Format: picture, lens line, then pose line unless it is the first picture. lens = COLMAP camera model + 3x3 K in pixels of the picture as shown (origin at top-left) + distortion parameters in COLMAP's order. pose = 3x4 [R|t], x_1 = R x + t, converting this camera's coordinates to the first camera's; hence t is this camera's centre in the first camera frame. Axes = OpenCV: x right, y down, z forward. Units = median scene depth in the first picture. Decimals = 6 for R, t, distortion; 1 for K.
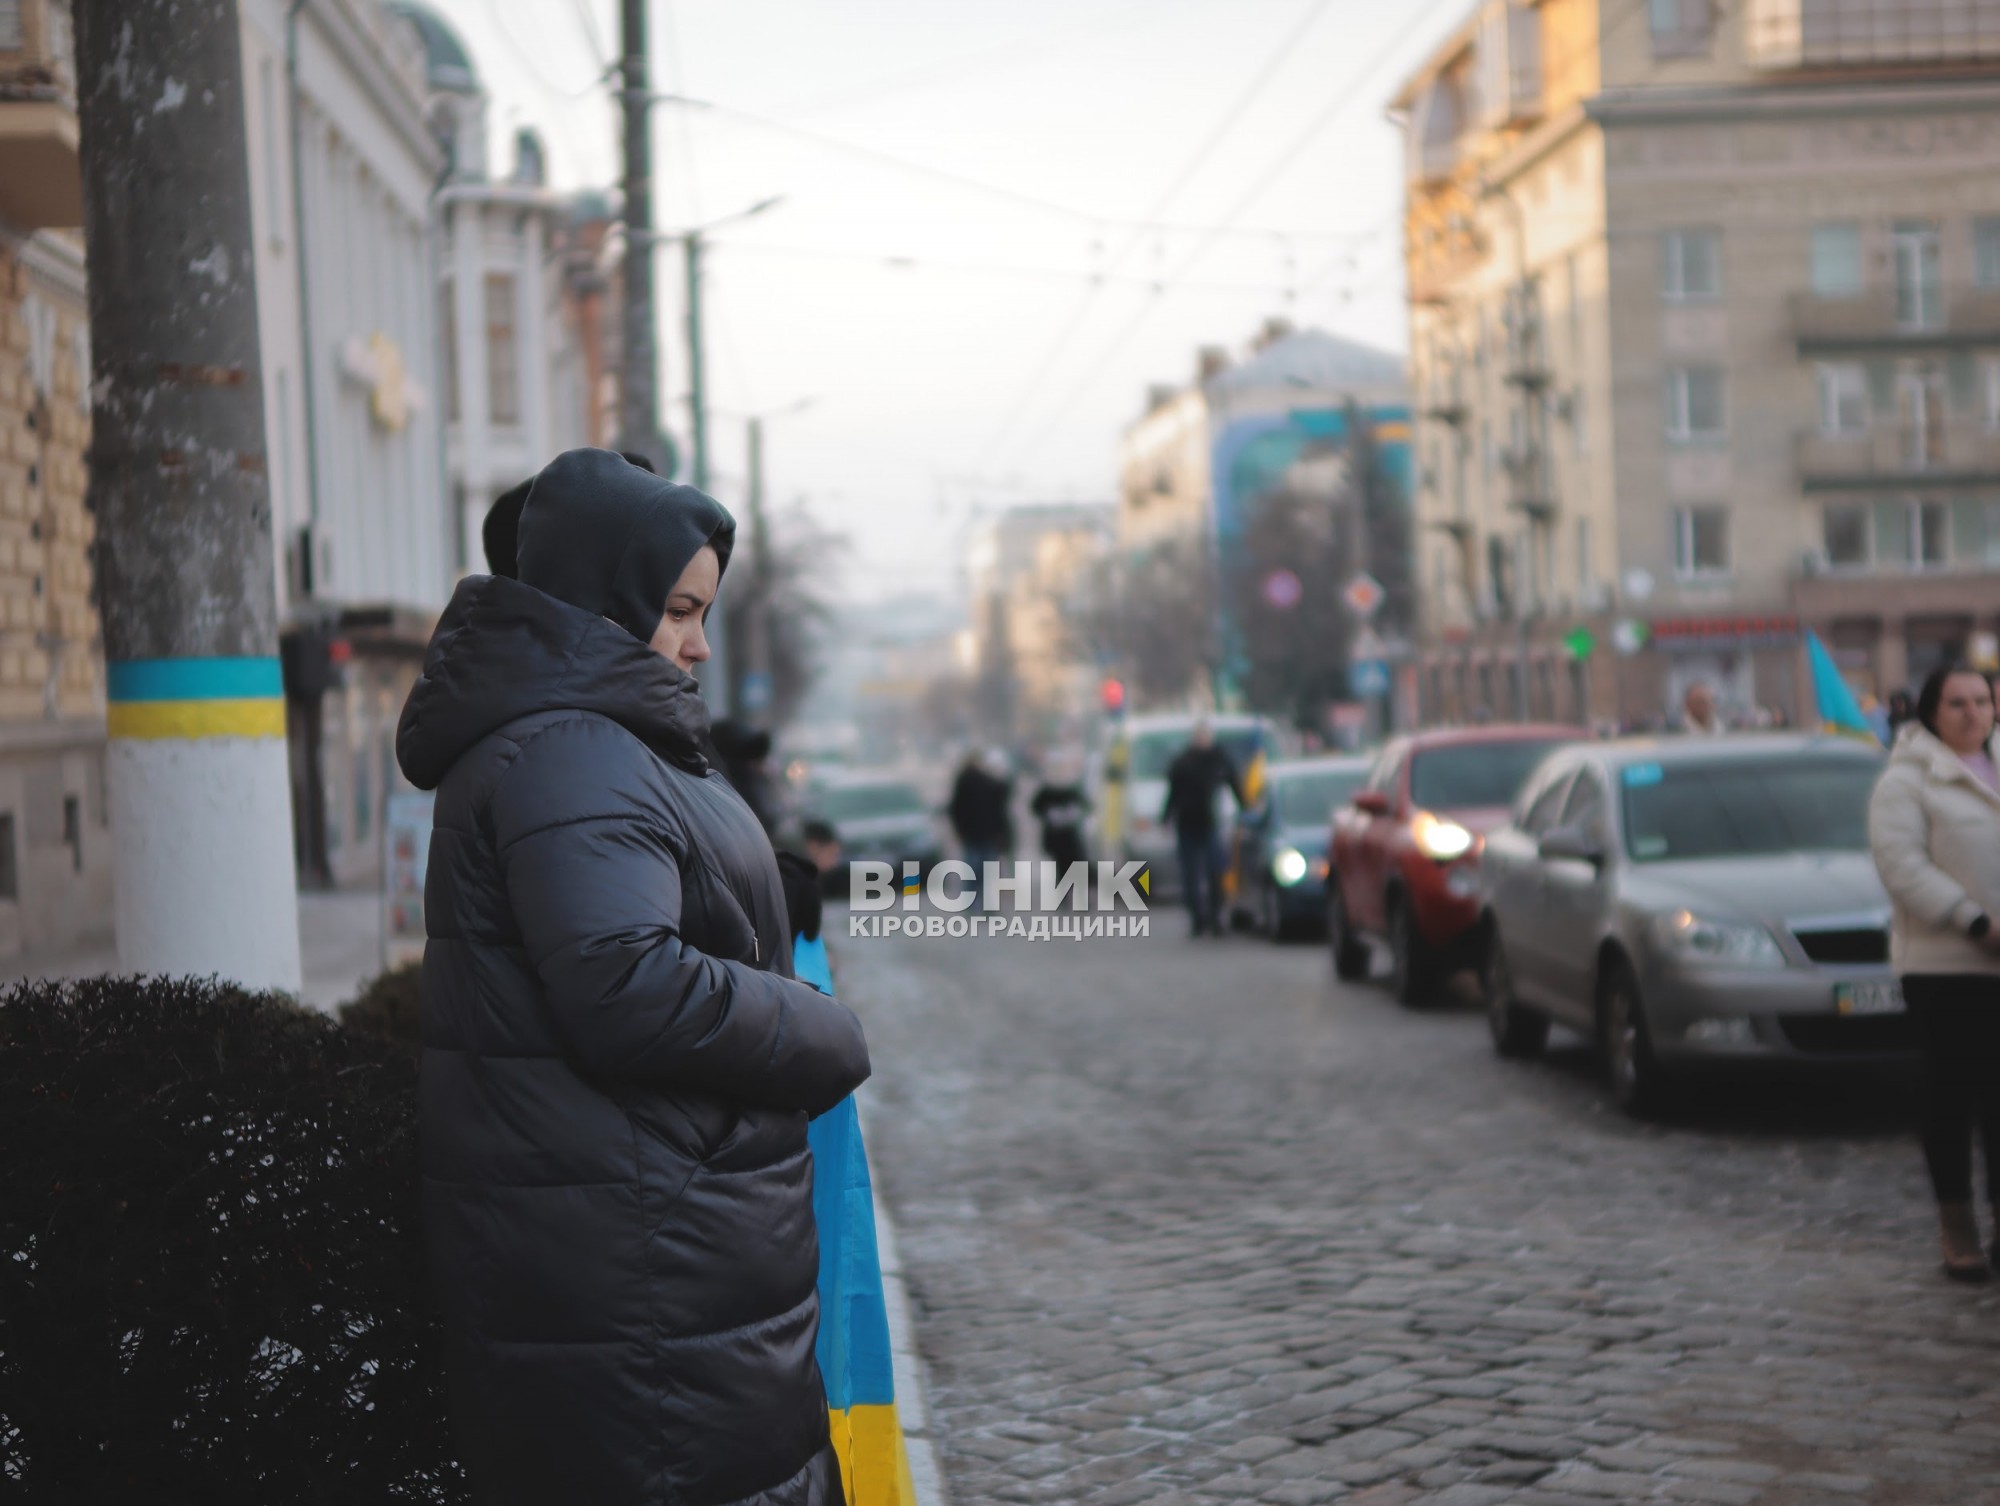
lens RADIAL K [[3298.7, 0, 1000.0], [0, 3298.7, 753.0], [0, 0, 1]] dist [-0.016179, 0.446964]
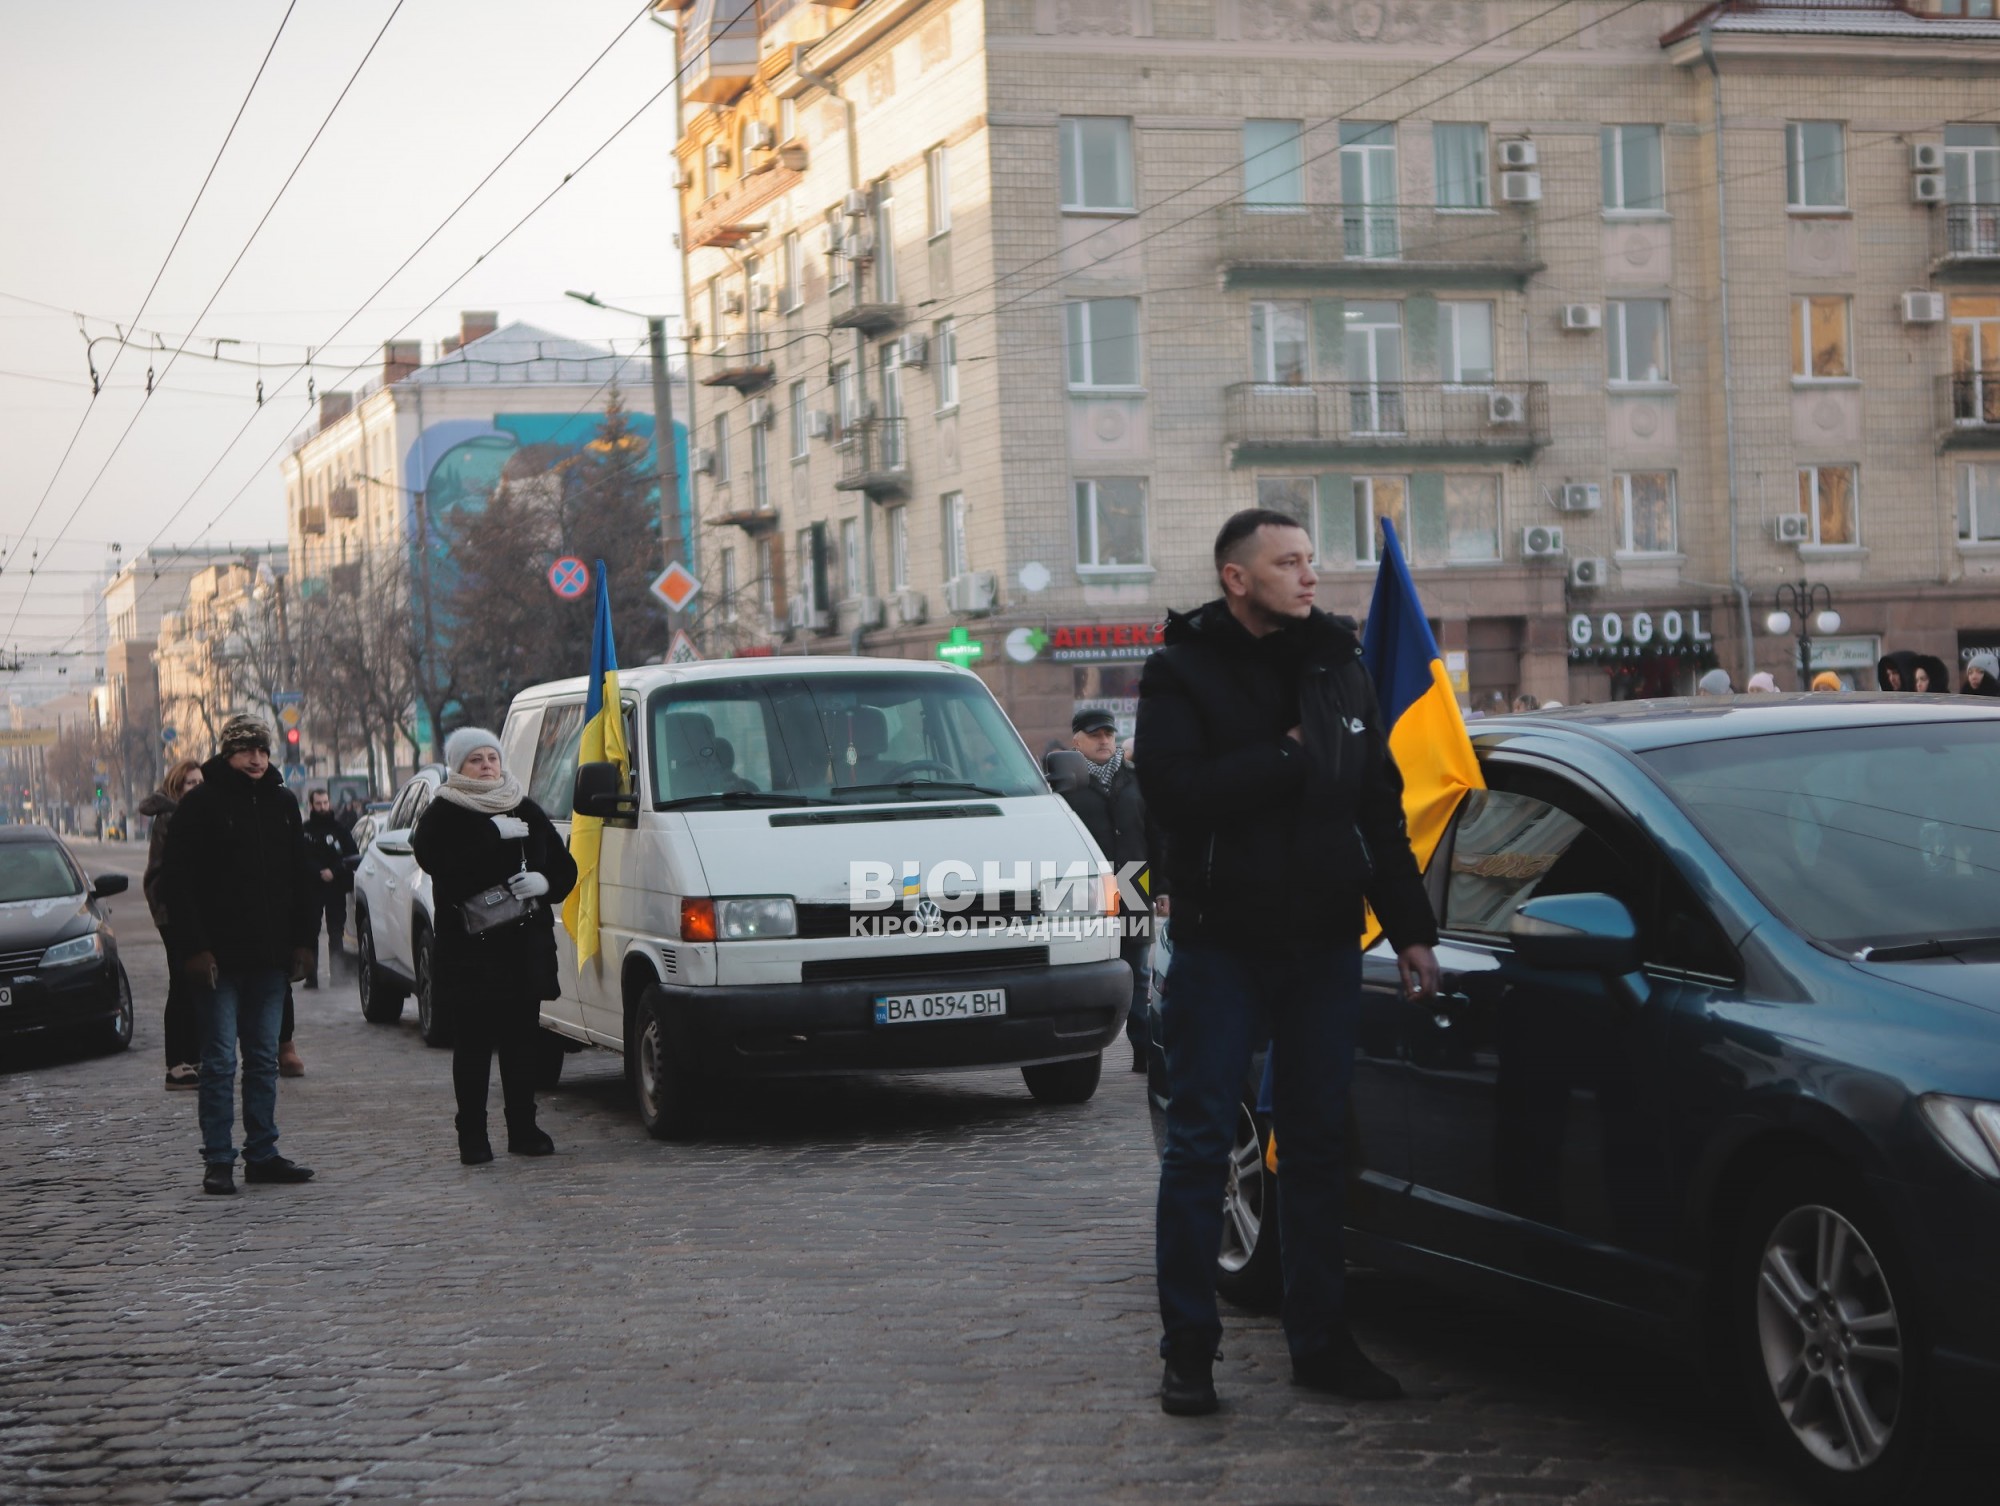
lens RADIAL K [[3298.7, 0, 1000.0], [0, 3298.7, 753.0], [0, 0, 1]] dist [-0.016179, 0.446964]
pose [[0.967819, 0.001256, 0.251645, -0.006017], [0.002877, 0.999867, -0.016057, 0.001593], [-0.251632, 0.016264, 0.967686, 0.255516]]
